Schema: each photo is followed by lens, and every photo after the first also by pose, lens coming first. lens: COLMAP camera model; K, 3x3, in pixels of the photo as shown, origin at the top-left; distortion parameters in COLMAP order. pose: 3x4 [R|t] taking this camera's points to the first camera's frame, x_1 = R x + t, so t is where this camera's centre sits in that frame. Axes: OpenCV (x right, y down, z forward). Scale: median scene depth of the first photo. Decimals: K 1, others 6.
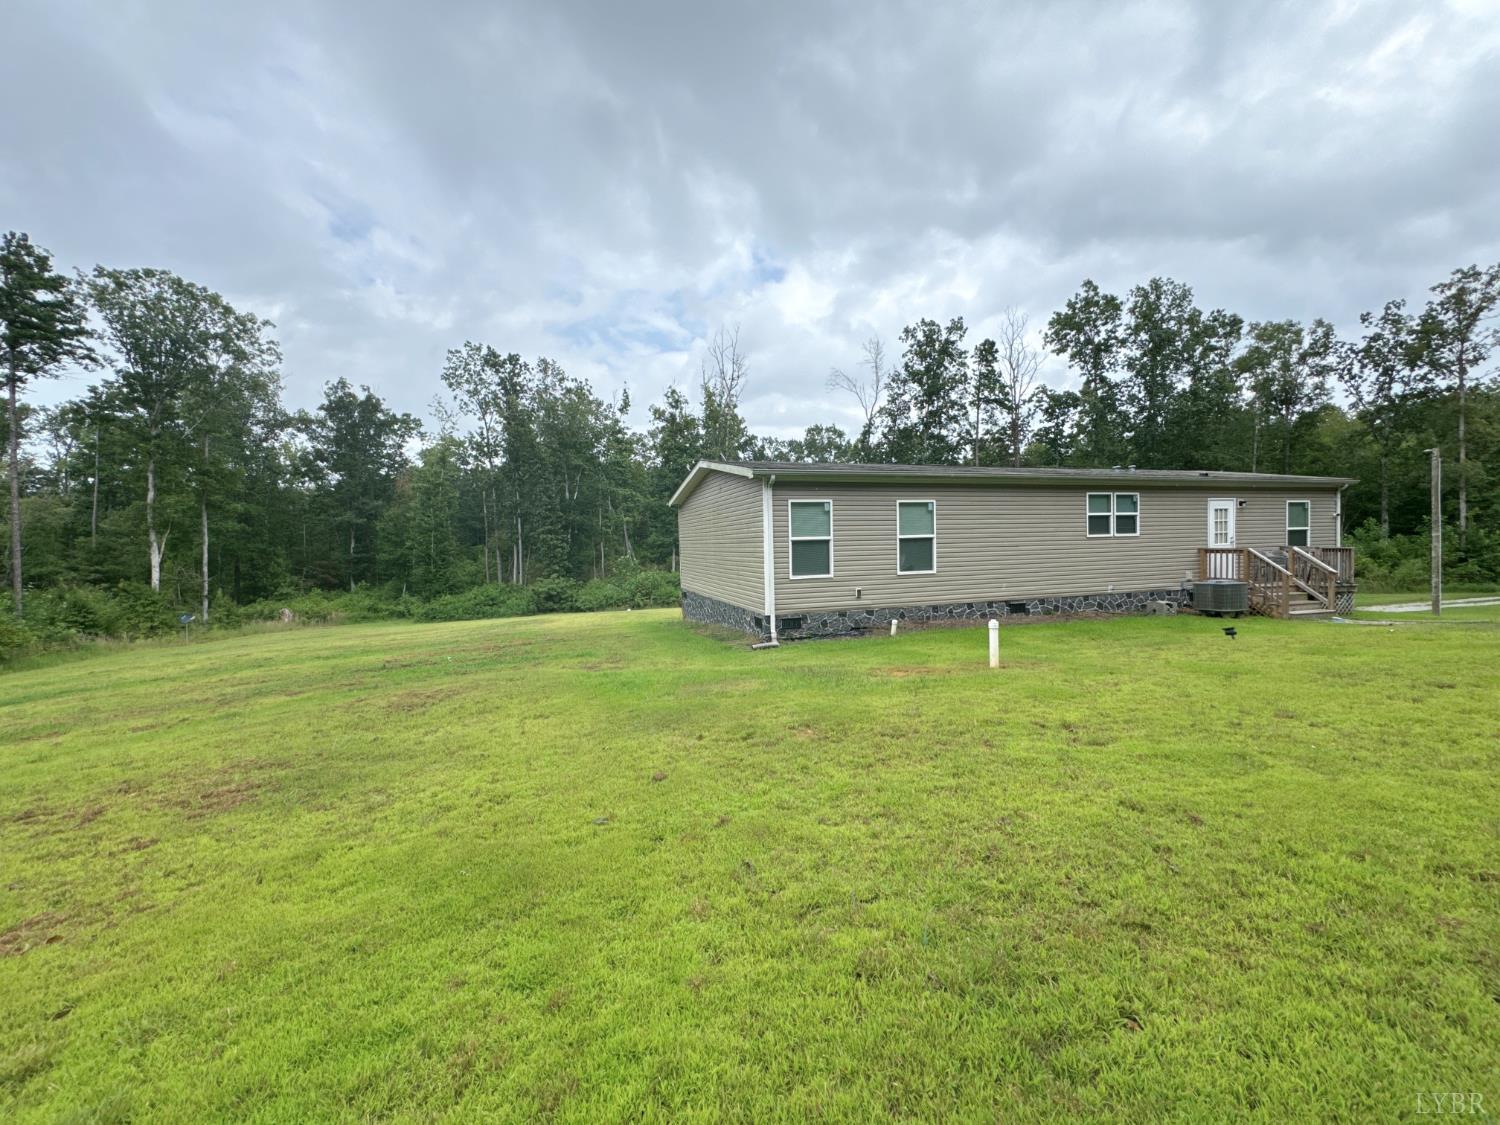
lens RADIAL K [[595.1, 0, 746.0], [0, 595.1, 561.3], [0, 0, 1]] dist [-0.002189, -0.000632]
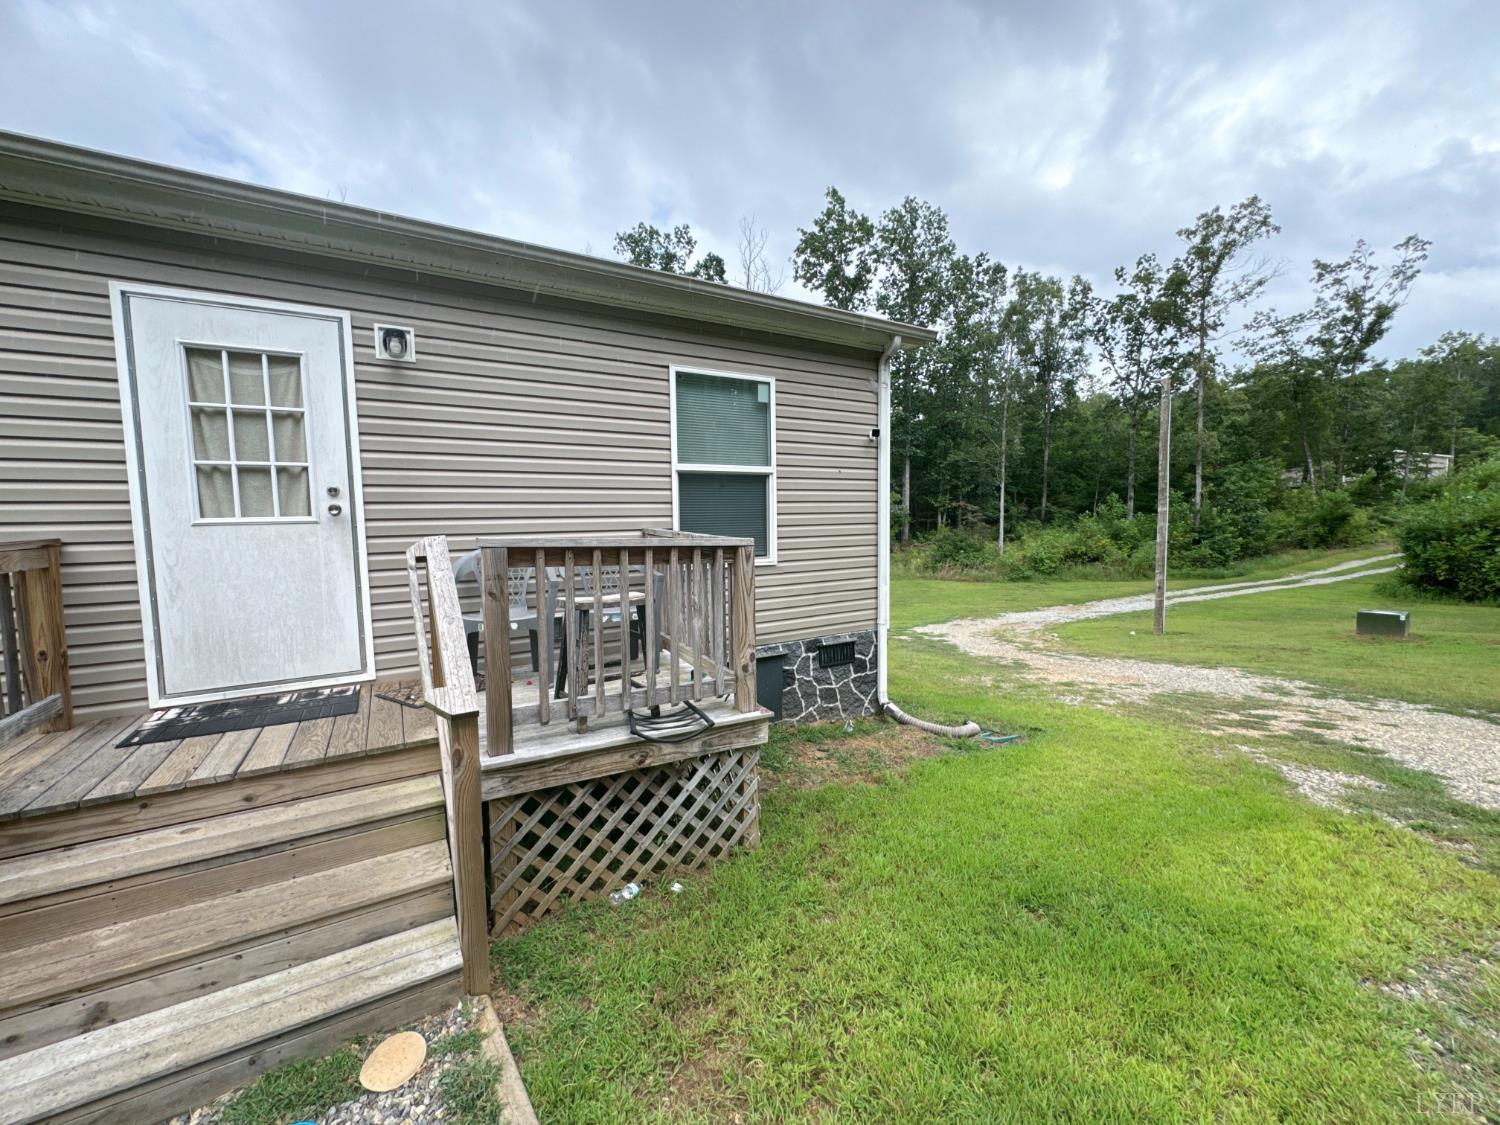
lens RADIAL K [[595.1, 0, 755.1], [0, 595.1, 563.0], [0, 0, 1]] dist [-0.002189, -0.000632]
pose [[0.972234, -0.003480, 0.233985, 0.297491], [-0.005027, 0.999348, 0.035750, 0.000916], [-0.233957, -0.035934, 0.971583, 0.239480]]
